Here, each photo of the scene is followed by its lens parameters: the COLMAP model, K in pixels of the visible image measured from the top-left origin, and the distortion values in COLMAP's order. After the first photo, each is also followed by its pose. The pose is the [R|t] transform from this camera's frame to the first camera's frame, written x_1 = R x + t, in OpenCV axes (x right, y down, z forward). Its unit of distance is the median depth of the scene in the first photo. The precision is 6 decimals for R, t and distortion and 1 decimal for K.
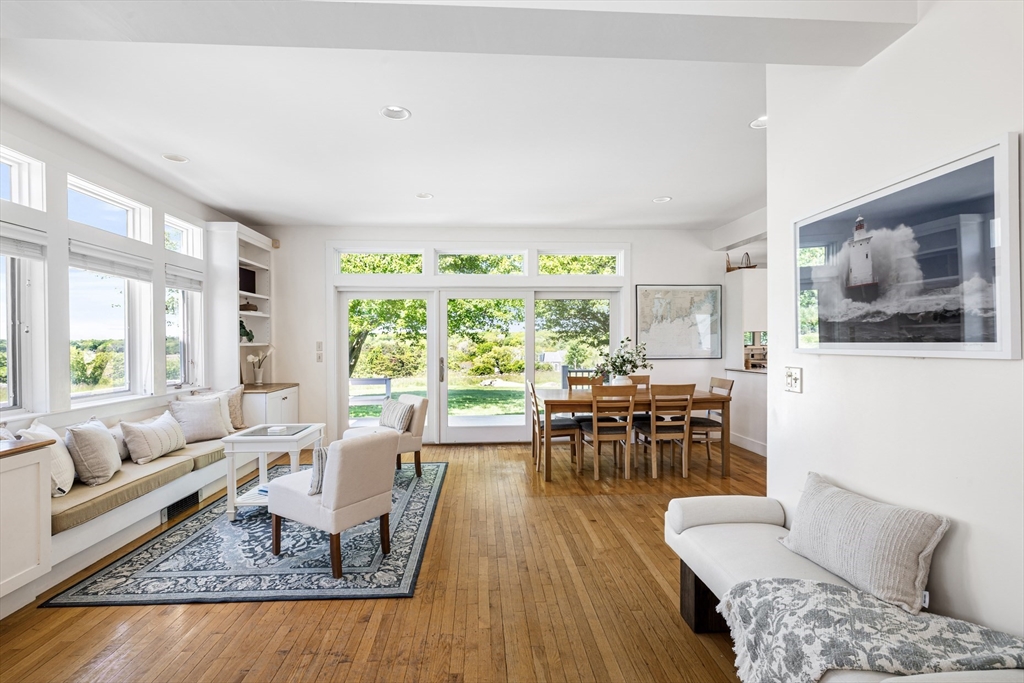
lens RADIAL K [[499.0, 0, 510.1], [0, 499.0, 341.7], [0, 0, 1]] dist [-0.004287, 0.001066]
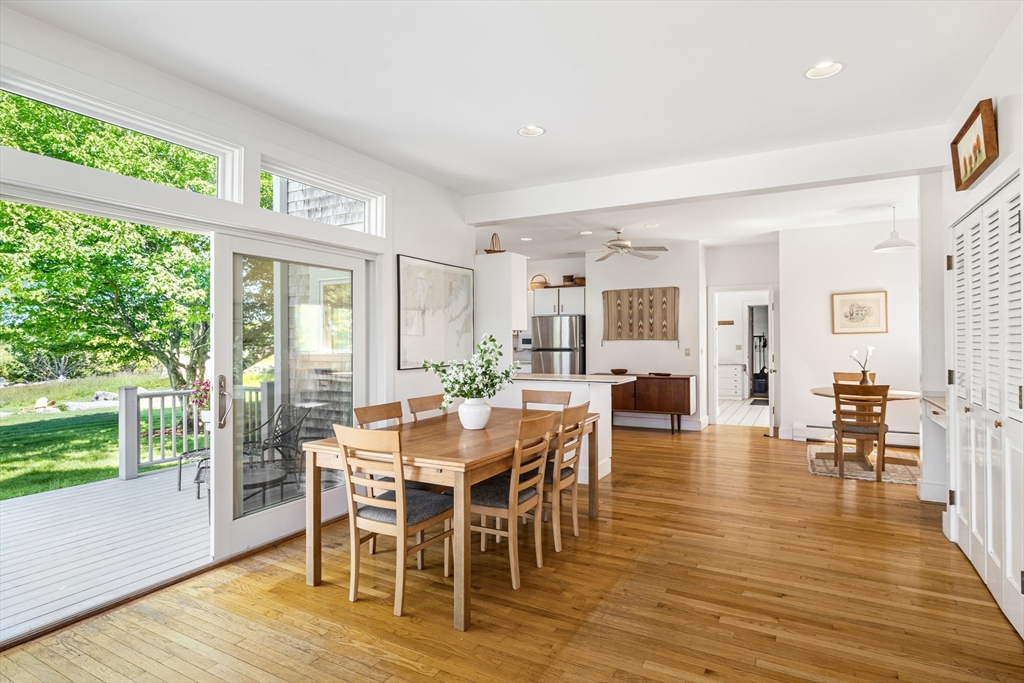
lens RADIAL K [[540.6, 0, 514.8], [0, 540.6, 335.0], [0, 0, 1]] dist [-0.006069, -0.001099]
pose [[0.544182, 0.007127, 0.838937, -0.309420], [0.001949, 0.999950, -0.009760, -0.003305], [-0.838965, 0.006946, 0.544141, 0.595875]]
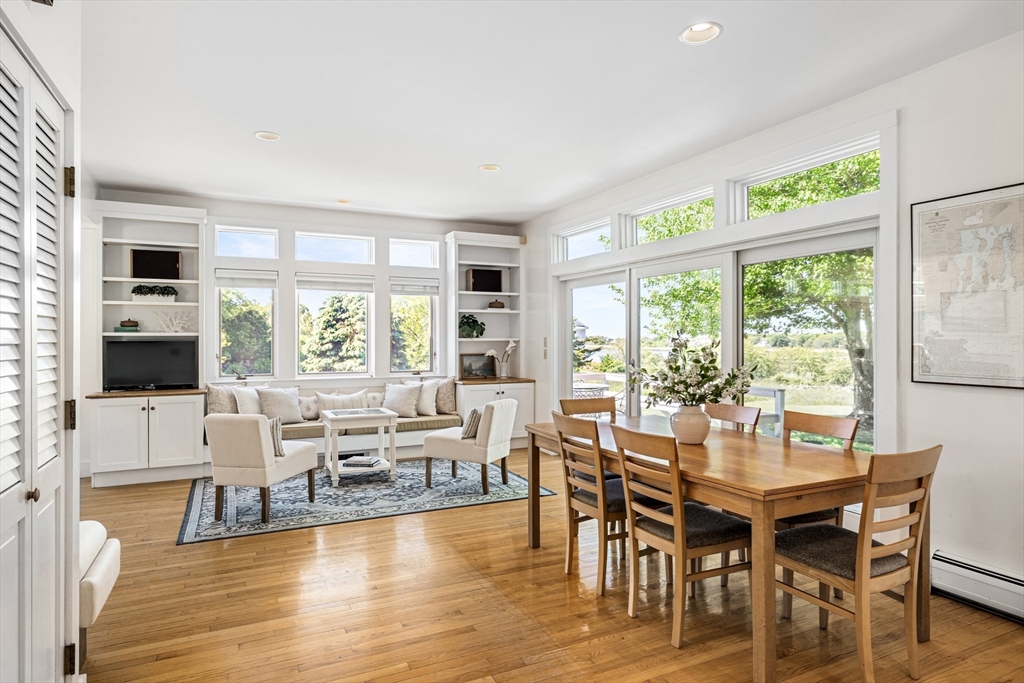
lens RADIAL K [[590.0, 0, 507.1], [0, 590.0, 343.4], [0, 0, 1]] dist [-0.007419, -0.000964]
pose [[0.363766, 0.012748, -0.931403, 0.714887], [-0.001092, 0.999911, 0.013259, -0.003918], [0.931490, -0.003806, 0.363748, 0.607001]]
